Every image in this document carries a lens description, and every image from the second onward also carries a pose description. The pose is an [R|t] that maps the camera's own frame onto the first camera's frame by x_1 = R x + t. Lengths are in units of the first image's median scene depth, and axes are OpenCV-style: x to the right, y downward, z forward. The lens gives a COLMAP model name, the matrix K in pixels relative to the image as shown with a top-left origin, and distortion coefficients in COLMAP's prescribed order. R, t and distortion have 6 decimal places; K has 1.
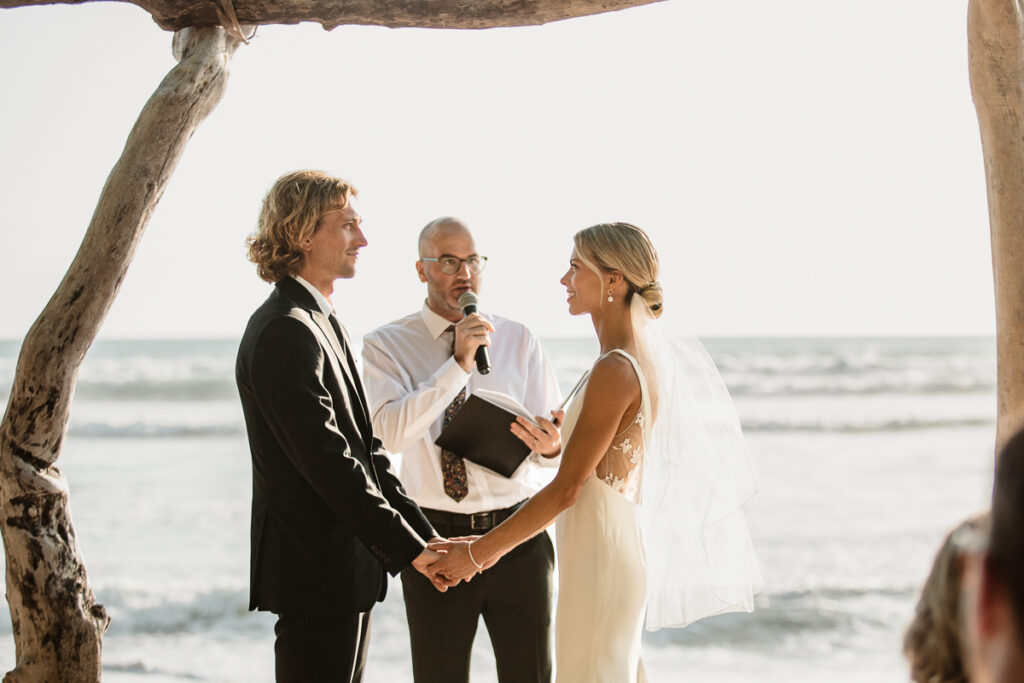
lens RADIAL K [[2467.4, 0, 511.7], [0, 2467.4, 338.3], [0, 0, 1]] dist [-0.106142, 0.000000]
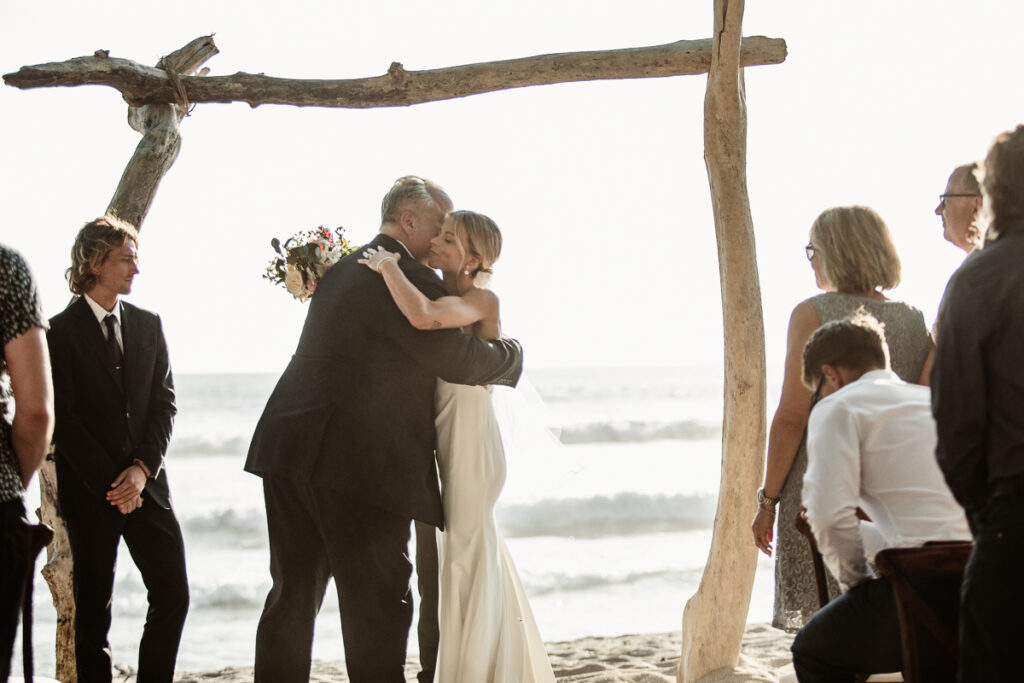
lens RADIAL K [[2792.0, 0, 511.6], [0, 2792.0, 343.8], [0, 0, 1]] dist [0.123489, 0.000000]
pose [[0.979735, -0.010499, 0.200024, -0.268933], [0.015125, 0.999652, -0.021617, 0.049761], [-0.199727, 0.024205, 0.979553, -0.634136]]
